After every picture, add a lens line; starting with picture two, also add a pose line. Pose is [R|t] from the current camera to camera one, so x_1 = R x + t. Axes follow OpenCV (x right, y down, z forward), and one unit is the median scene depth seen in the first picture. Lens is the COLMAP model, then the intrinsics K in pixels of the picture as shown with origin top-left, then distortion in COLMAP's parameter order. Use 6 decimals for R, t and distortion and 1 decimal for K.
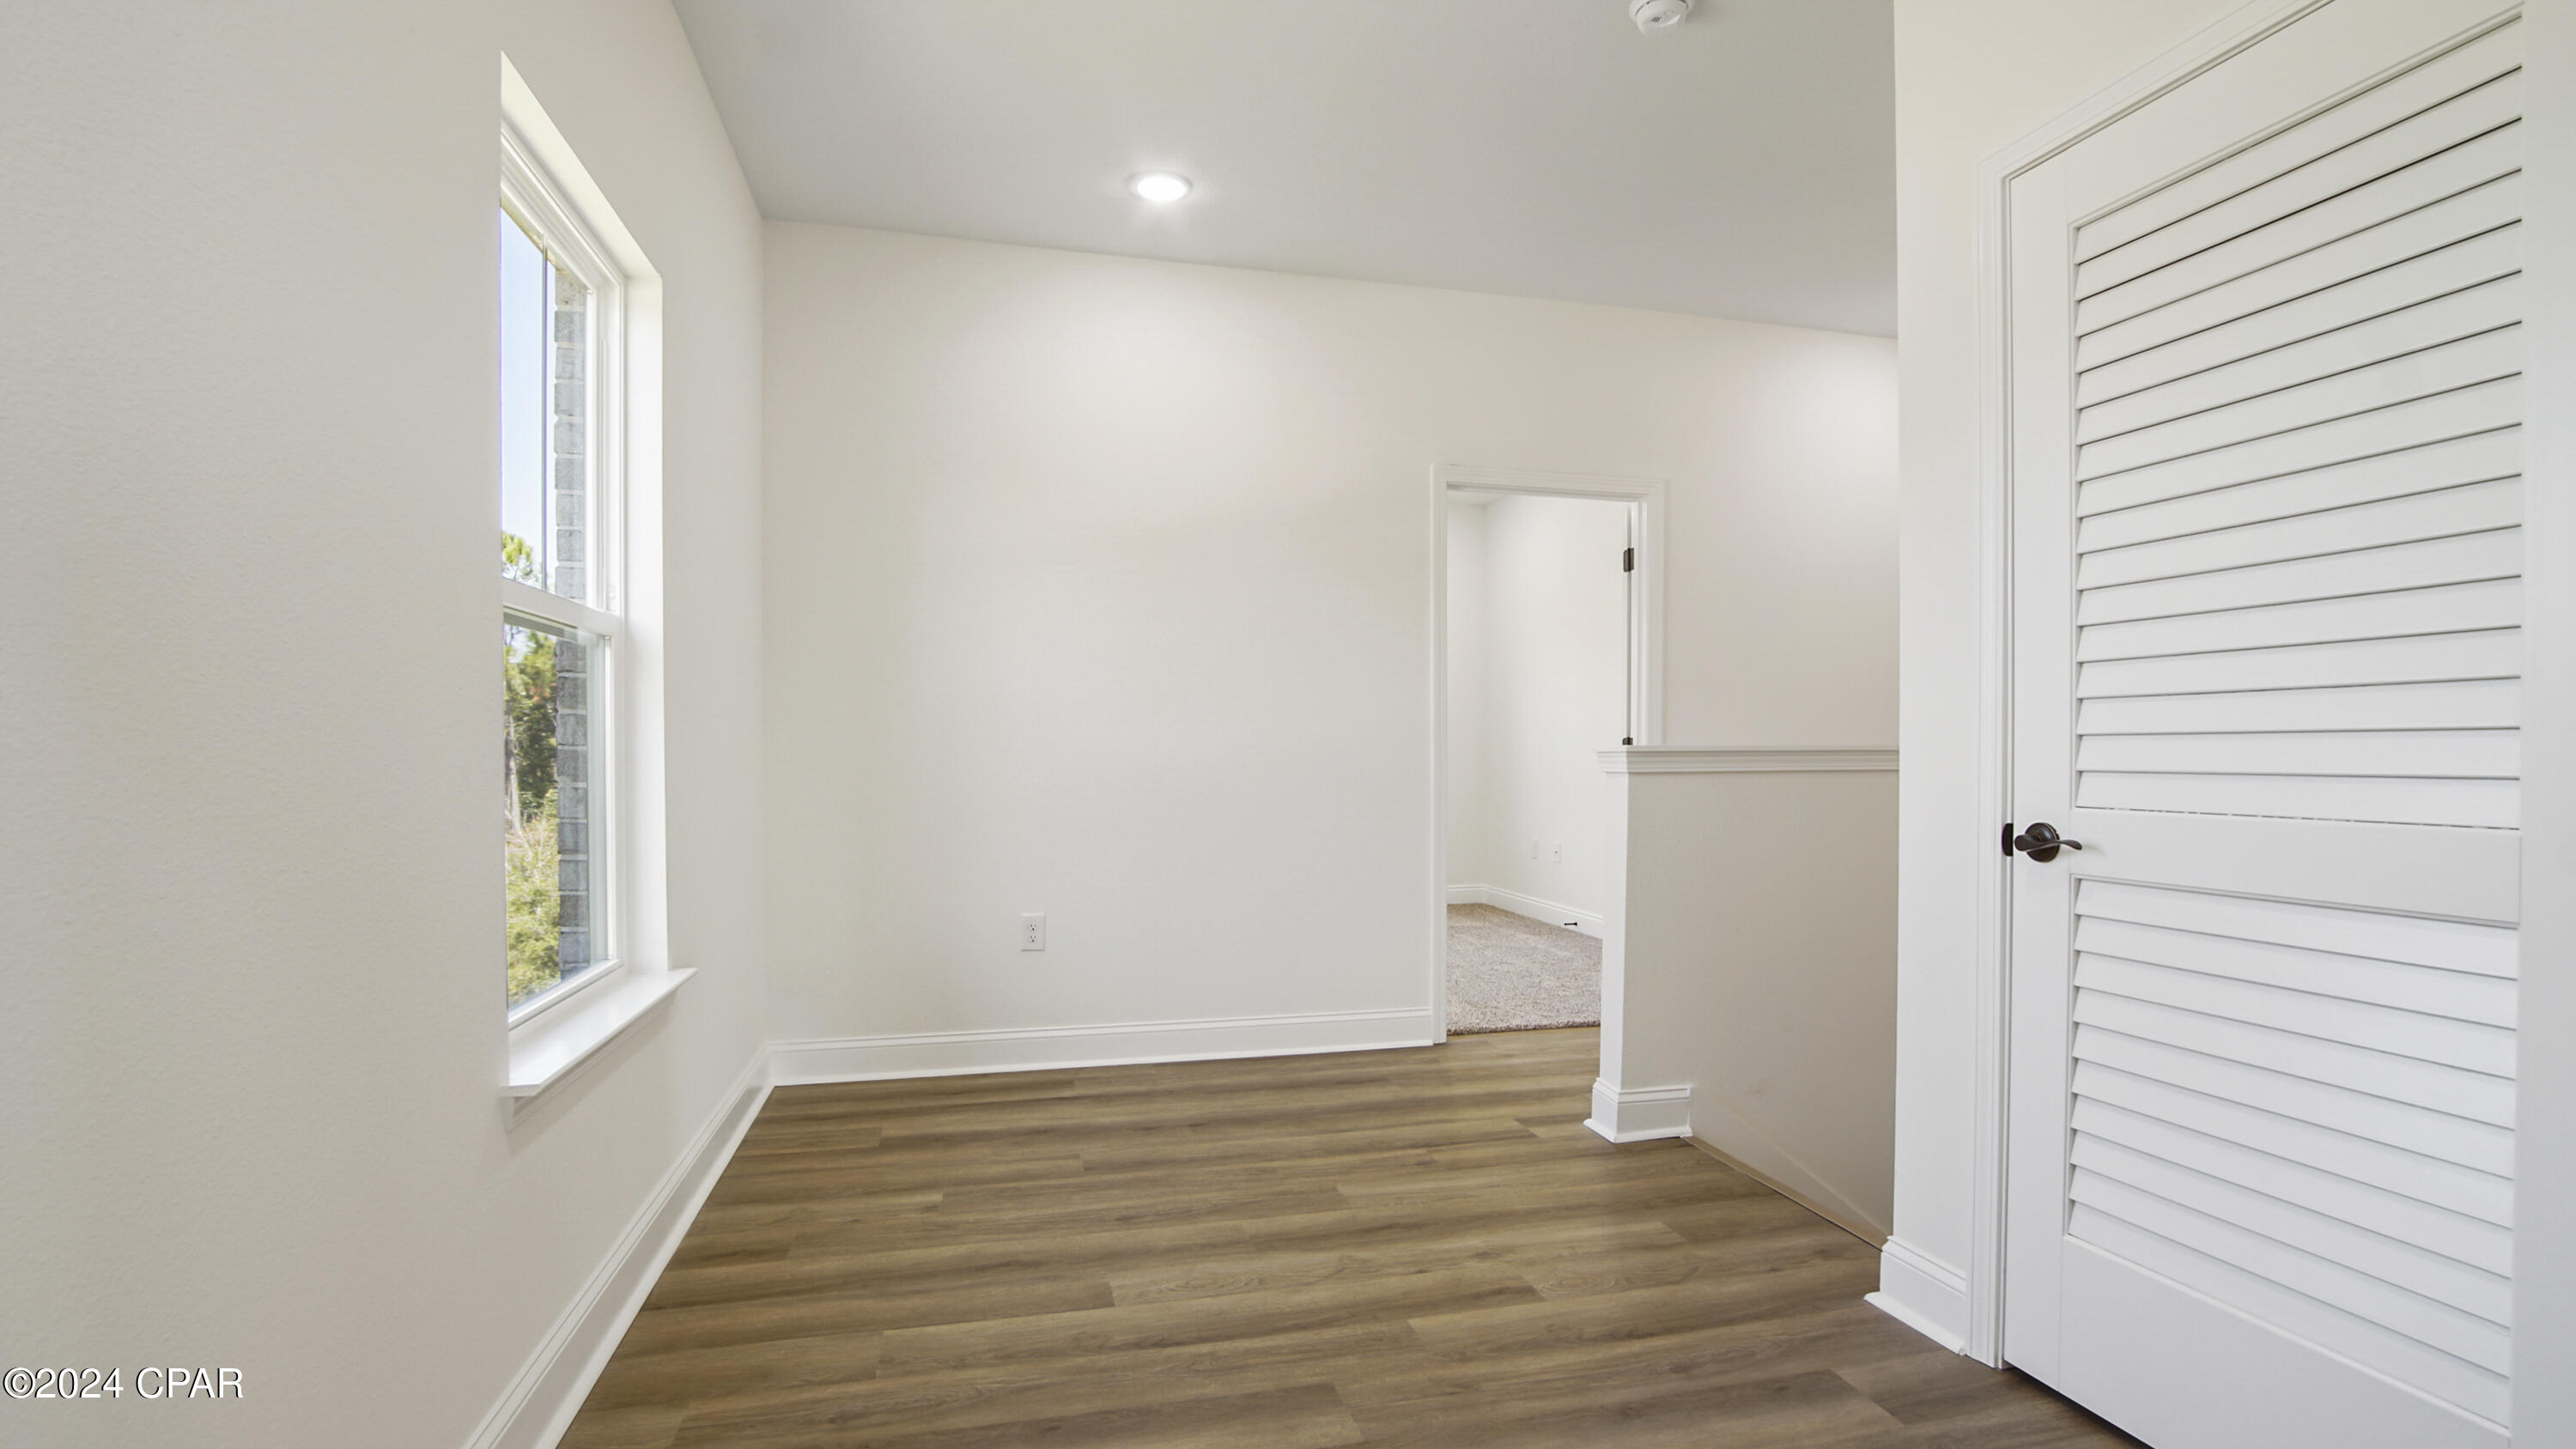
lens RADIAL K [[1188.4, 0, 1284.5], [0, 1188.4, 739.1], [0, 0, 1]] dist [-0.021804, 0.000315]
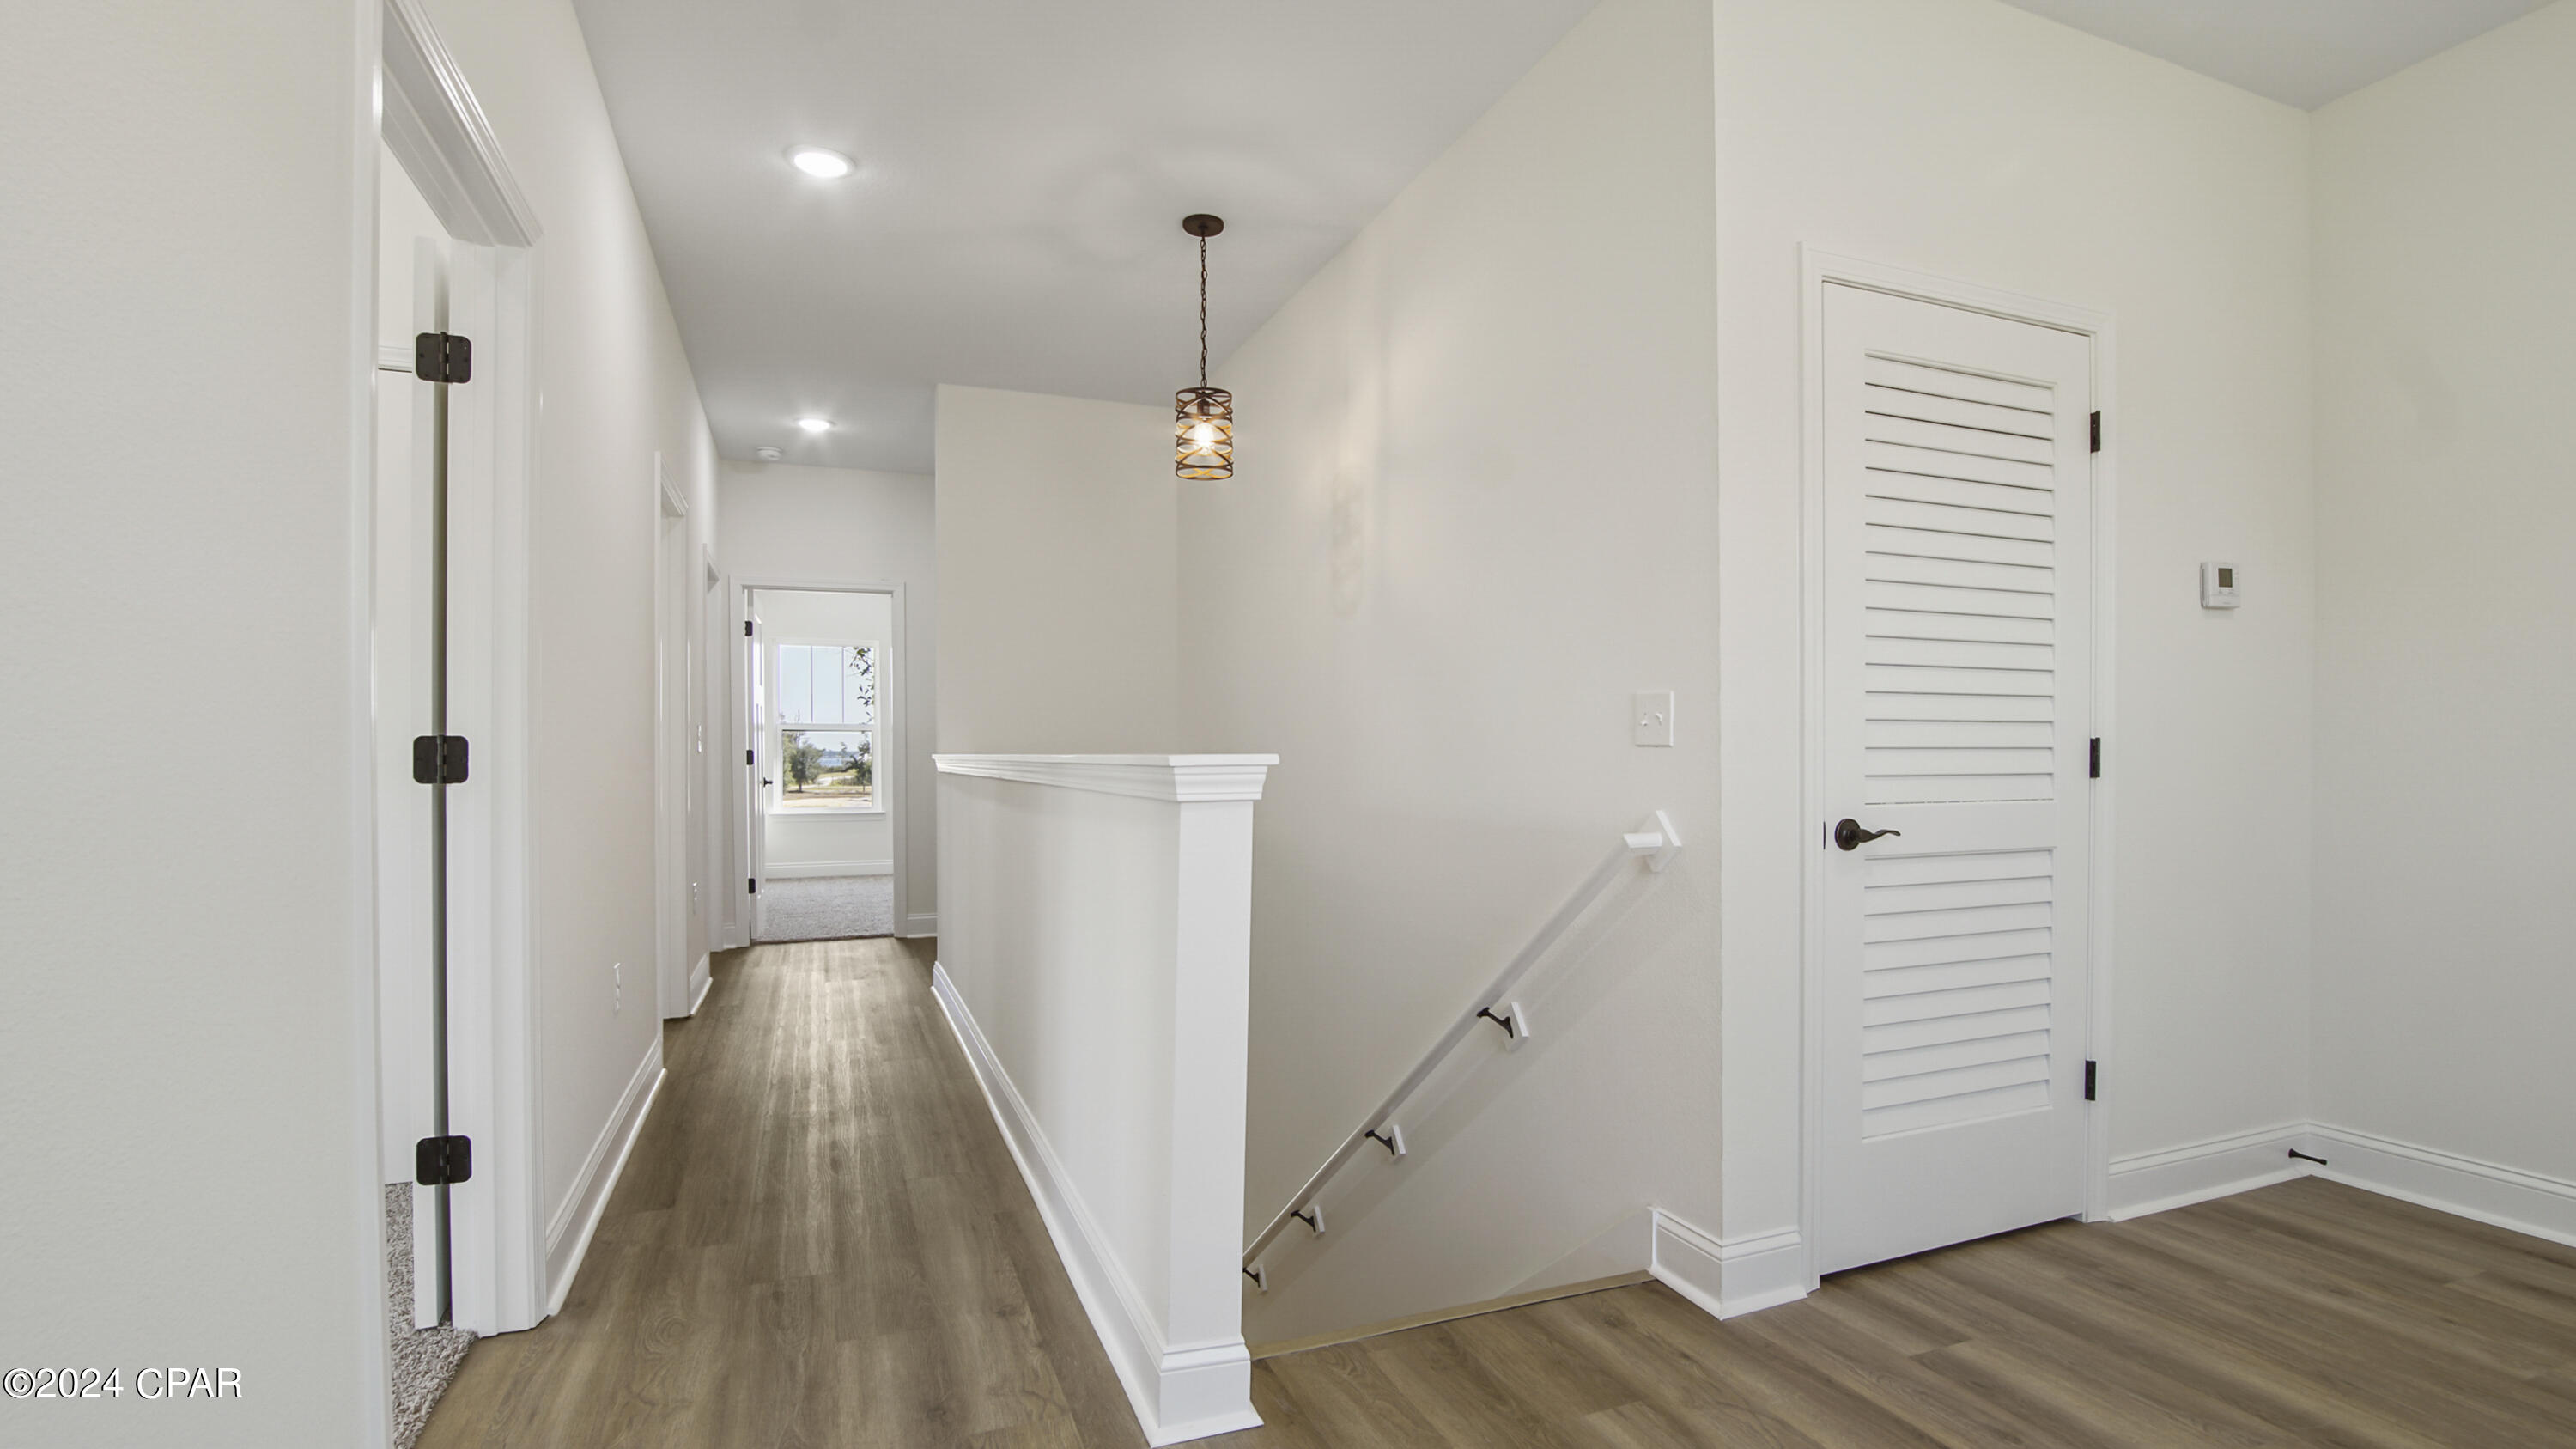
lens RADIAL K [[1188.7, 0, 1284.5], [0, 1188.7, 739.1], [0, 0, 1]] dist [-0.021804, 0.000315]
pose [[-0.134710, 0.013872, 0.990788, -0.497495], [-0.008655, 0.999847, -0.015175, 0.009945], [-0.990847, -0.010619, -0.134569, 1.688736]]
